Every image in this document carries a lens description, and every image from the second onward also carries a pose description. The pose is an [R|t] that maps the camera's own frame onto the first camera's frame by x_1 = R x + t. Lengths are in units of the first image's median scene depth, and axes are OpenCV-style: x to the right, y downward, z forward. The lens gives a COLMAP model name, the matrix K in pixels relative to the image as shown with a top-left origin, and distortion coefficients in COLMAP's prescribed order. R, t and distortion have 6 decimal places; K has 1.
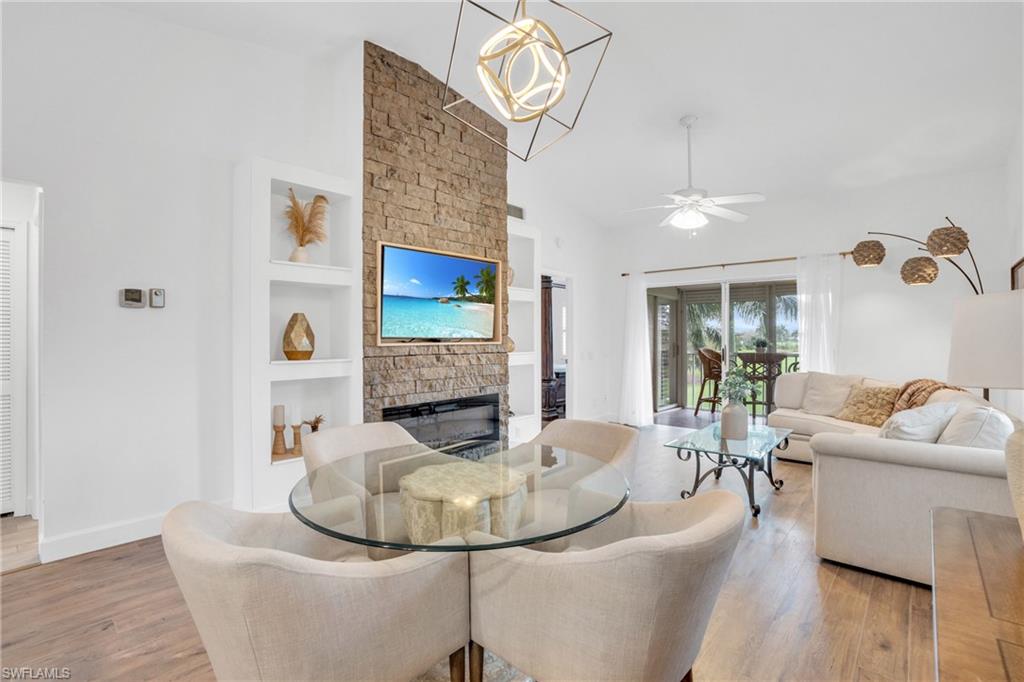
lens RADIAL K [[464.6, 0, 508.8], [0, 464.6, 339.8], [0, 0, 1]] dist [-0.063947, 0.023840]
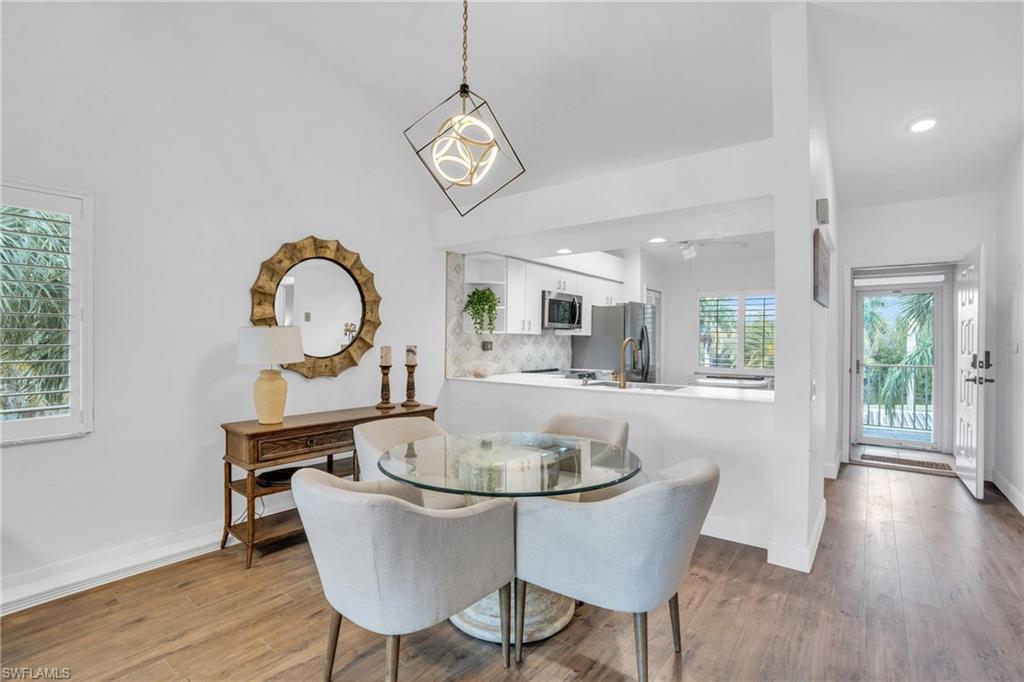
lens RADIAL K [[478.7, 0, 506.8], [0, 478.7, 340.0], [0, 0, 1]] dist [-0.066607, 0.025956]
pose [[-0.996884, -0.005206, -0.078711, 0.007149], [-0.005251, 0.999986, 0.000368, -0.009138], [0.078708, 0.000780, -0.996897, 0.948184]]
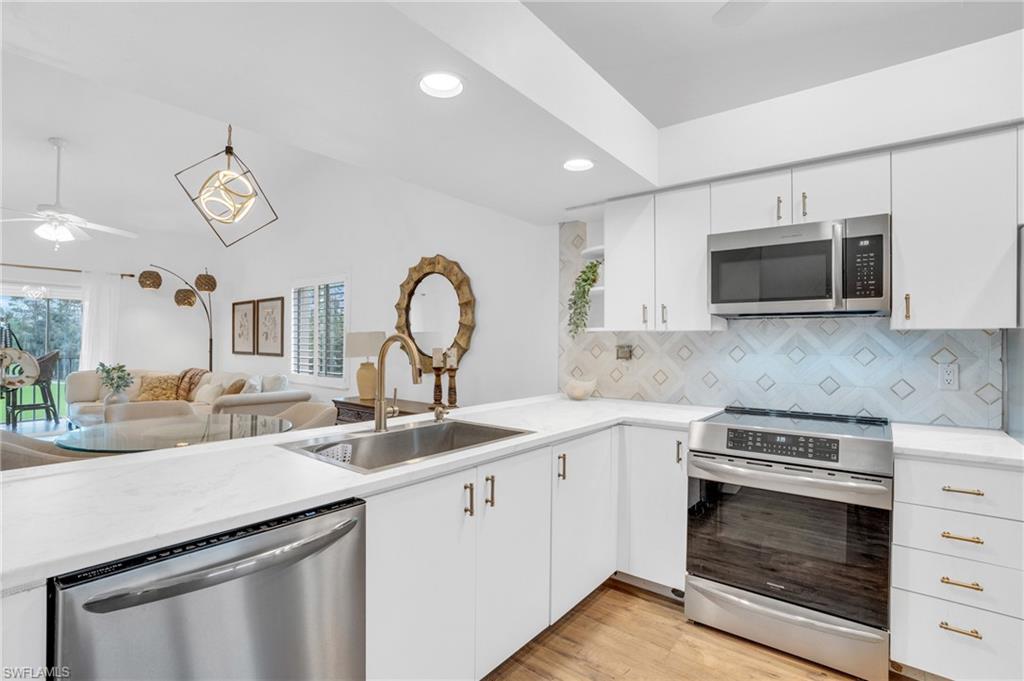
lens RADIAL K [[484.4, 0, 510.7], [0, 484.4, 339.3], [0, 0, 1]] dist [-0.071564, 0.027354]
pose [[-0.062428, 0.006177, 0.998030, -0.748652], [-0.005531, 0.999963, -0.006535, -0.007863], [-0.998034, -0.005928, -0.062391, -0.009063]]
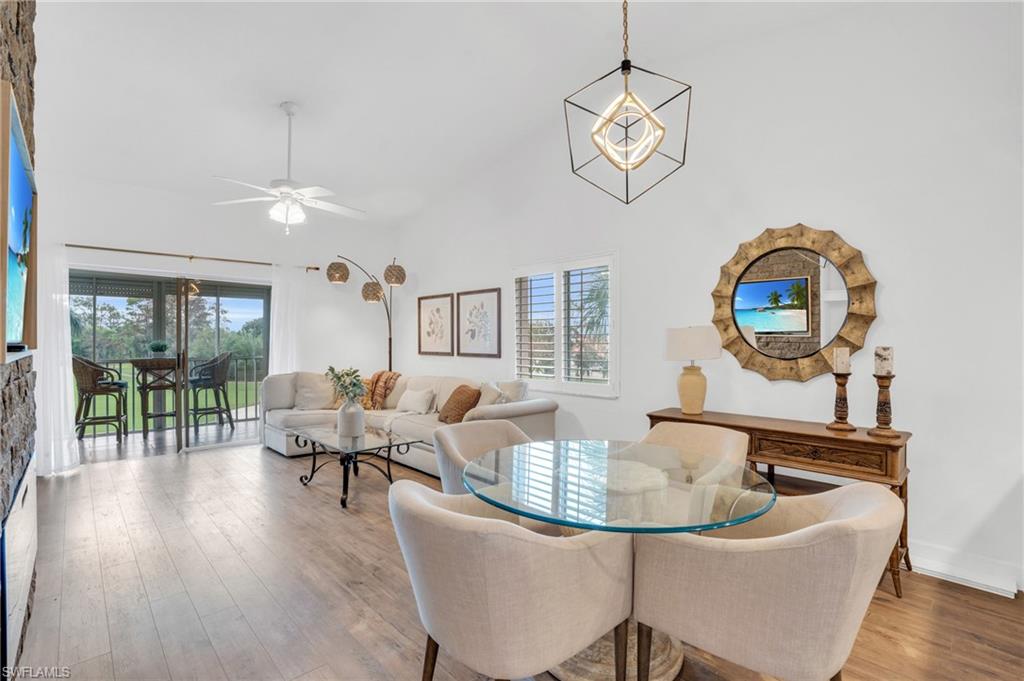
lens RADIAL K [[483.3, 0, 507.3], [0, 483.3, 339.7], [0, 0, 1]] dist [-0.070952, 0.027285]
pose [[0.073277, 0.000197, 0.997312, -0.512263], [0.001600, 0.999999, -0.000315, -0.007307], [-0.997310, 0.001619, 0.073277, 0.477540]]
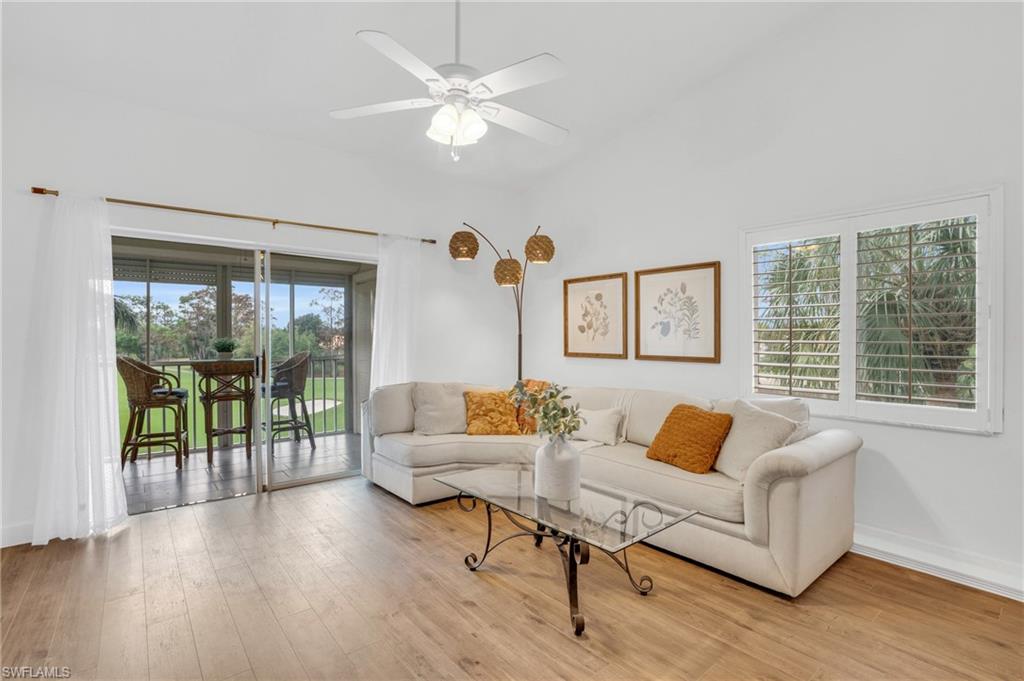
lens RADIAL K [[478.7, 0, 506.8], [0, 478.7, 339.5], [0, 0, 1]] dist [-0.066607, 0.025956]
pose [[0.144737, -0.006827, 0.989447, -0.153508], [0.002871, 0.999975, 0.006479, -0.009390], [-0.989466, 0.001903, 0.144753, 0.839719]]
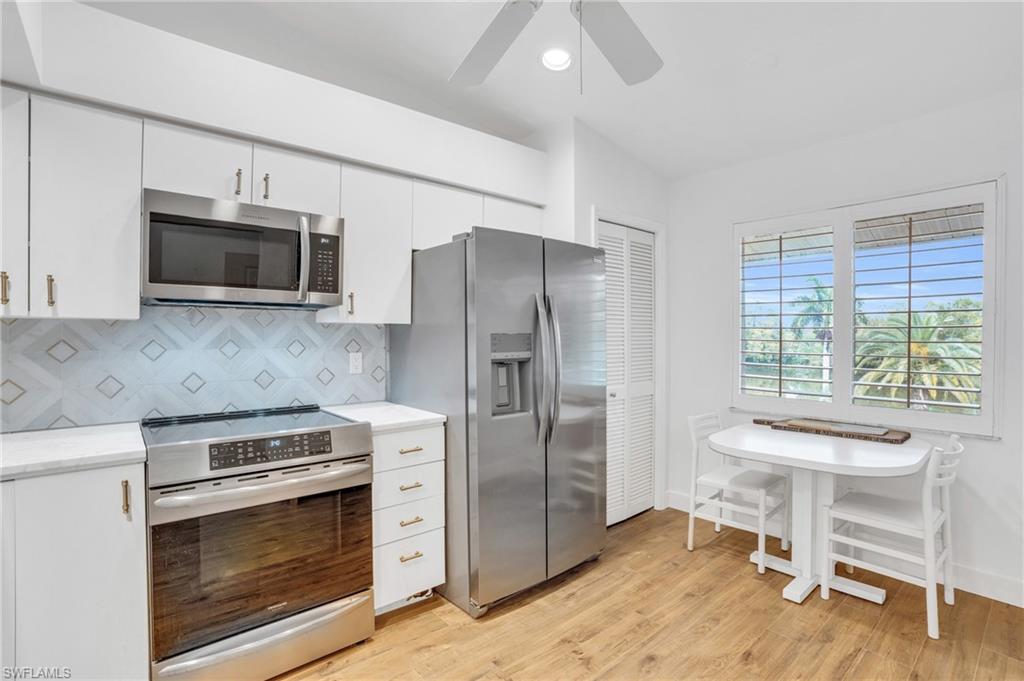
lens RADIAL K [[478.7, 0, 506.8], [0, 478.7, 339.5], [0, 0, 1]] dist [-0.066607, 0.025956]
pose [[-0.990428, -0.000300, 0.138028, -0.563010], [0.000581, 0.999980, 0.006343, -0.008072], [-0.138027, 0.006363, -0.990408, 0.077047]]
